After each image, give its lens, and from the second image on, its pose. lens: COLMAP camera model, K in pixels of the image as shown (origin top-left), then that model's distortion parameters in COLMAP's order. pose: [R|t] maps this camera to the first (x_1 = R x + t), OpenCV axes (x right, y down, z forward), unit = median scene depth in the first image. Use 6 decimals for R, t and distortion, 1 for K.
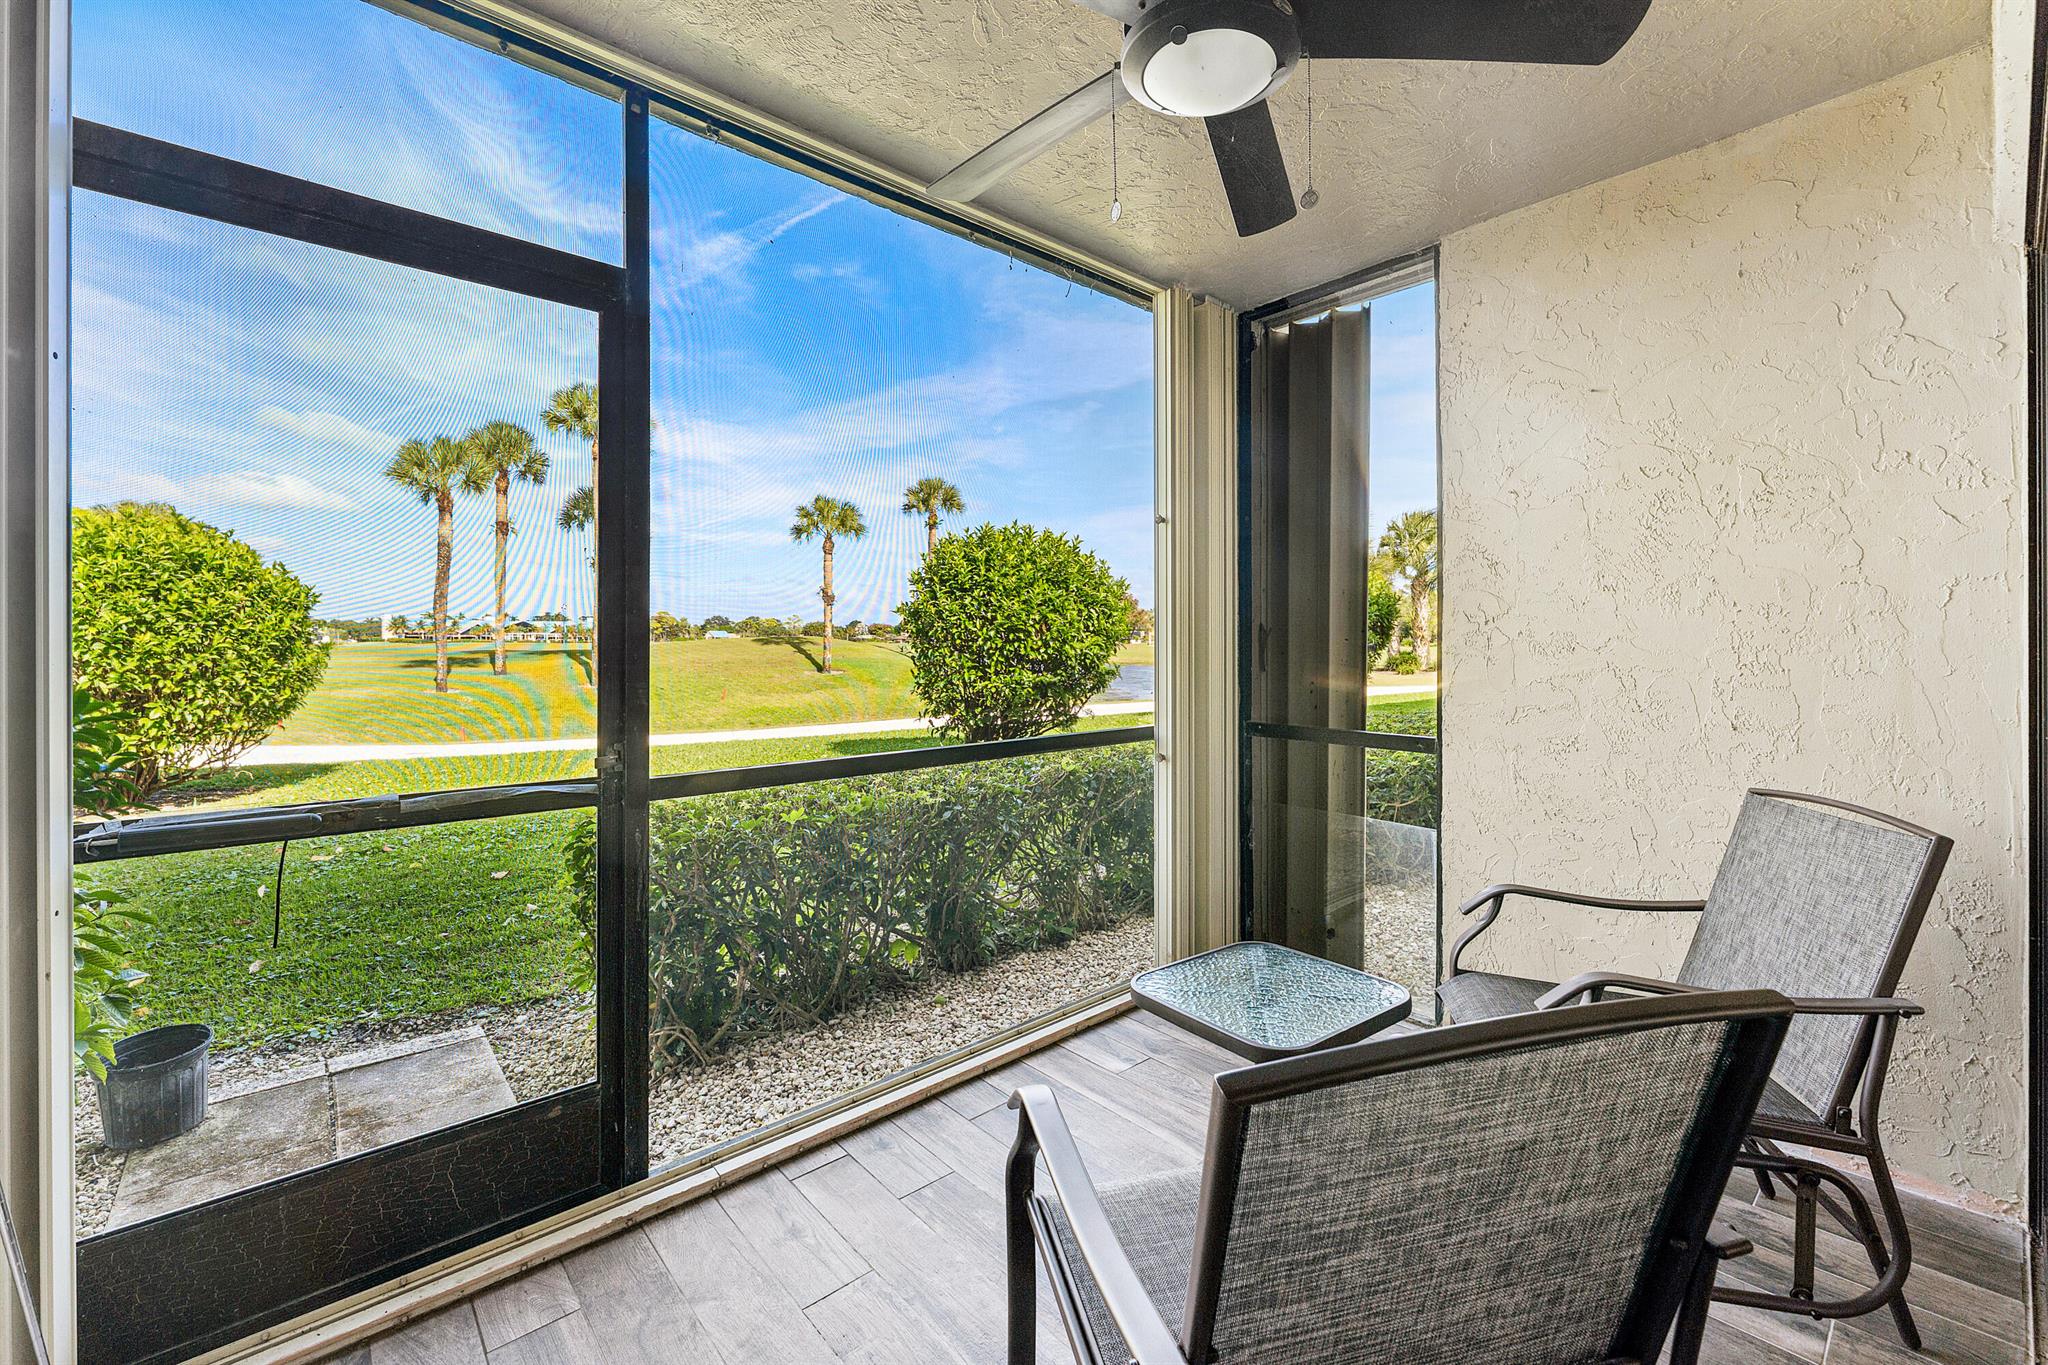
lens RADIAL K [[842.0, 0, 993.9], [0, 842.0, 619.0], [0, 0, 1]] dist [-0.003486, 0.000846]
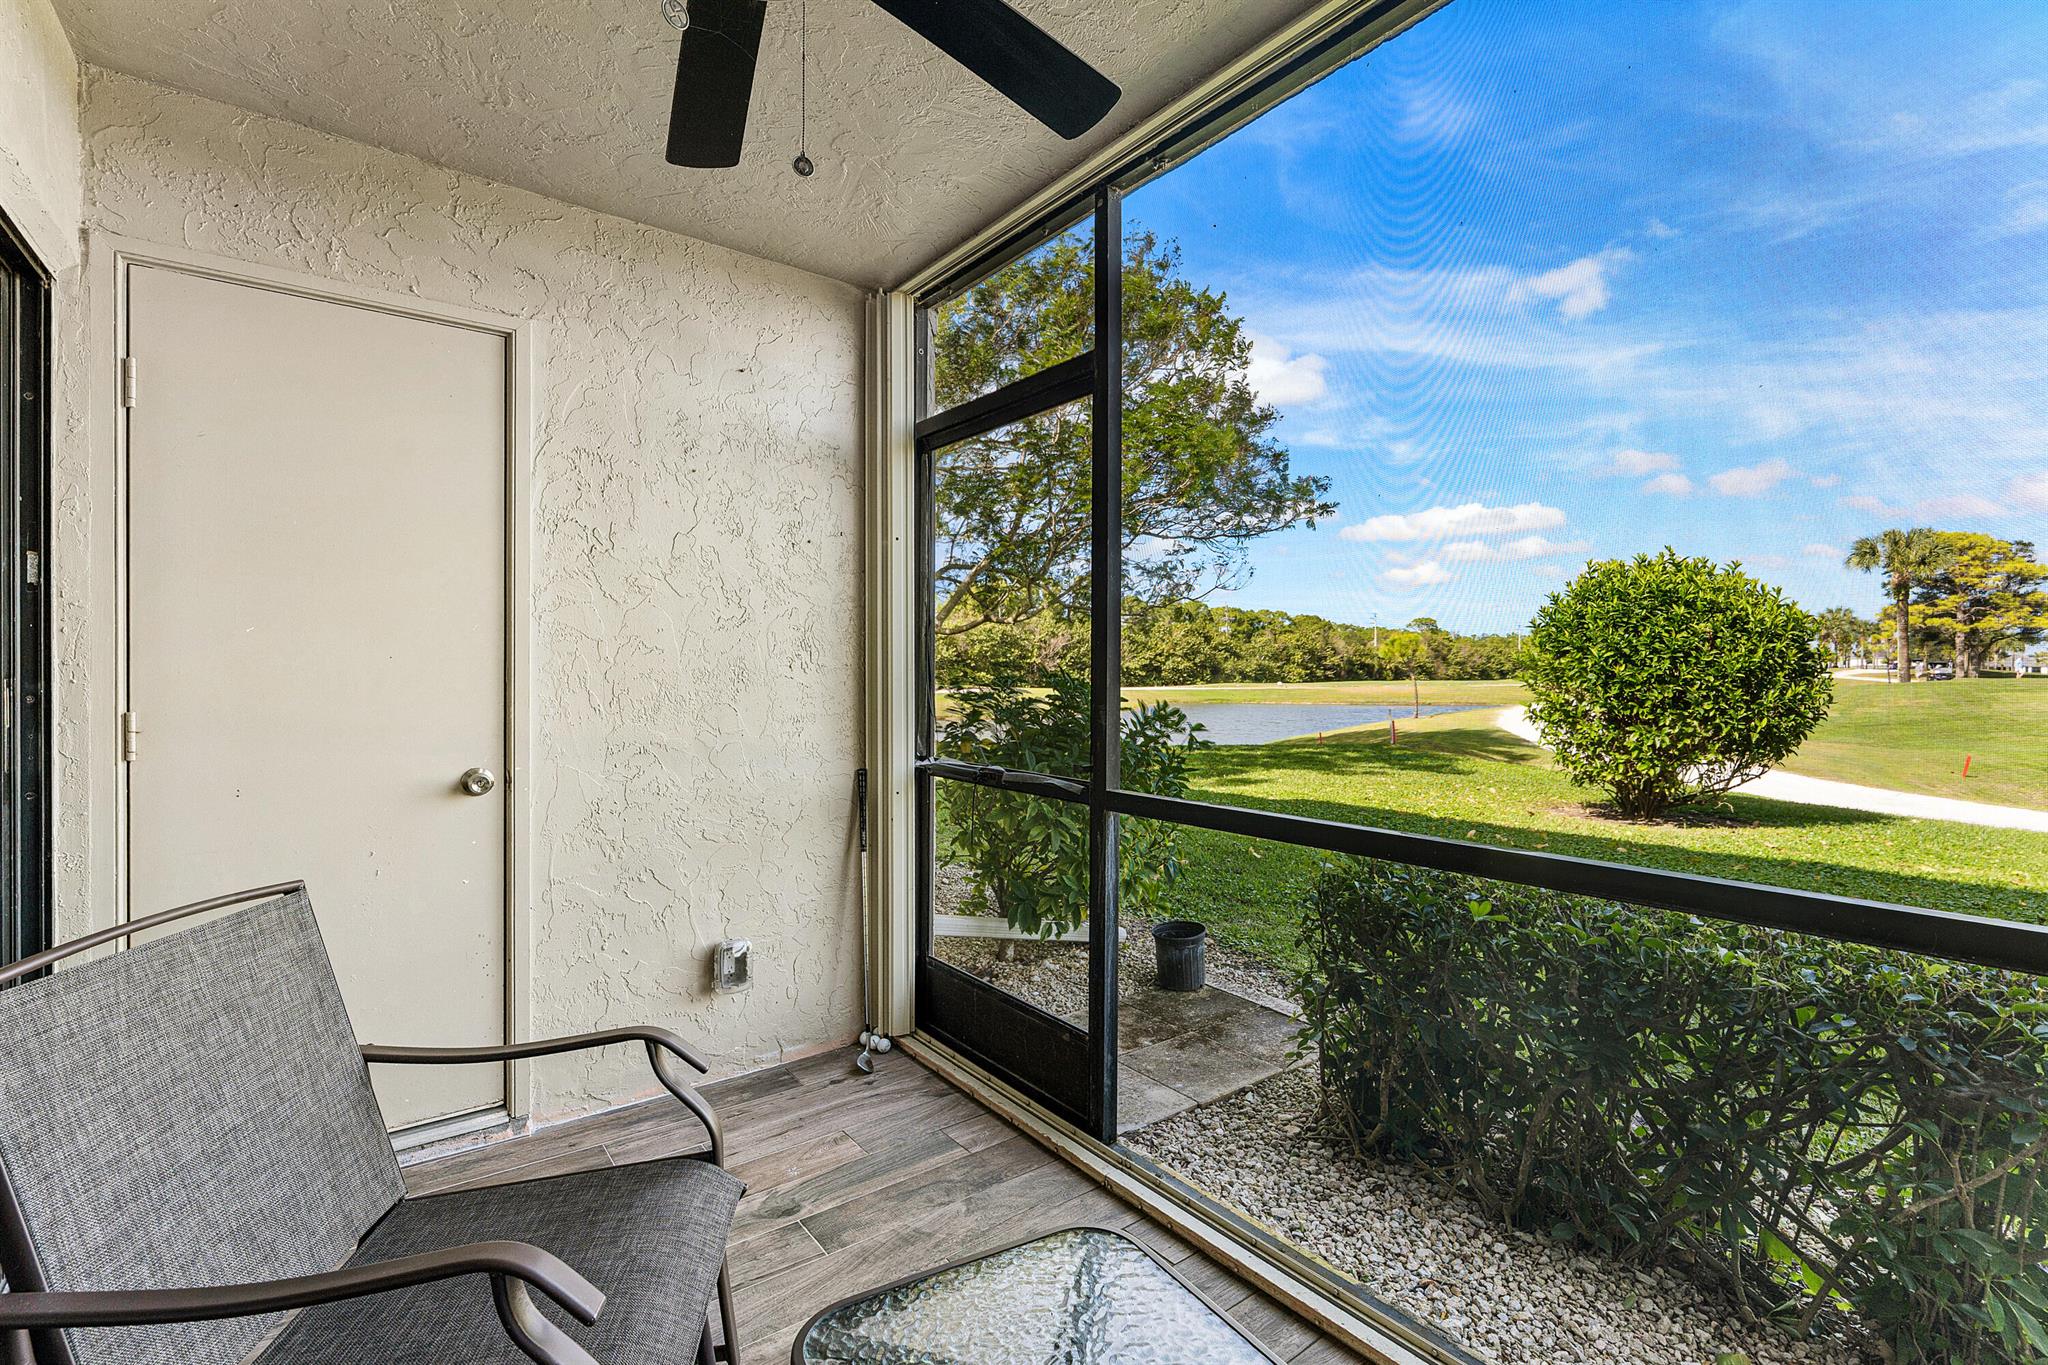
lens RADIAL K [[880.8, 0, 1035.6], [0, 880.8, 670.8], [0, 0, 1]] dist [-0.003303, -0.000116]
pose [[-0.033145, -0.000941, -0.999450, 0.197765], [0.024957, 0.999687, -0.001769, 0.006413], [0.999139, -0.025002, -0.033111, 0.242584]]
